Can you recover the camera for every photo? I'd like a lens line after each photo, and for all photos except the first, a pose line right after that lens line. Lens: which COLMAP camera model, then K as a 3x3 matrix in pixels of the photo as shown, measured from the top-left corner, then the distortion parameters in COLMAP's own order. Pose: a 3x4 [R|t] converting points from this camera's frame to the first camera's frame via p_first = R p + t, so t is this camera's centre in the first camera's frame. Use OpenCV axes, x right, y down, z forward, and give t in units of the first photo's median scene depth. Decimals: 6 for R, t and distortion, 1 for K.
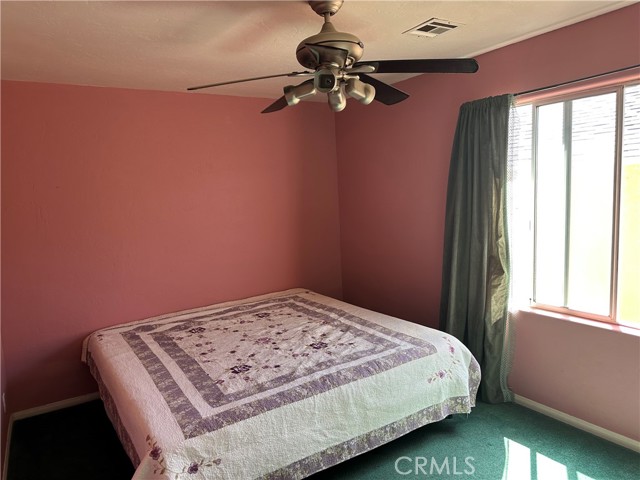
lens RADIAL K [[450.6, 0, 317.9], [0, 450.6, 242.1], [0, 0, 1]] dist [0.105344, -0.120838]
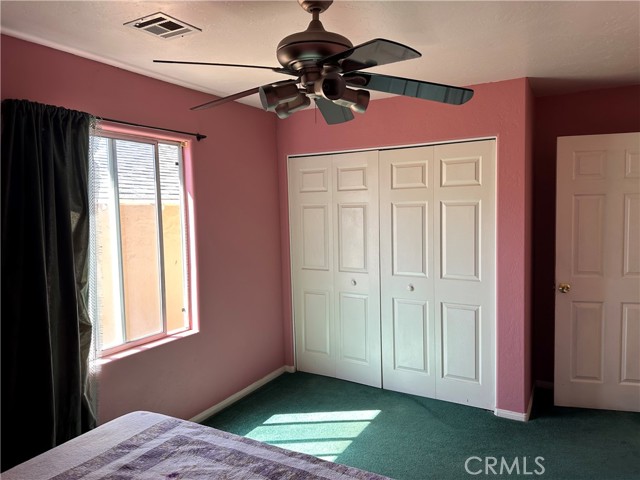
lens RADIAL K [[450.6, 0, 317.9], [0, 450.6, 242.1], [0, 0, 1]] dist [0.105344, -0.120838]
pose [[-0.450472, -0.010111, 0.892733, -0.563652], [0.145073, 0.985817, 0.084369, -0.102048], [-0.880925, 0.167517, -0.442617, 1.082609]]
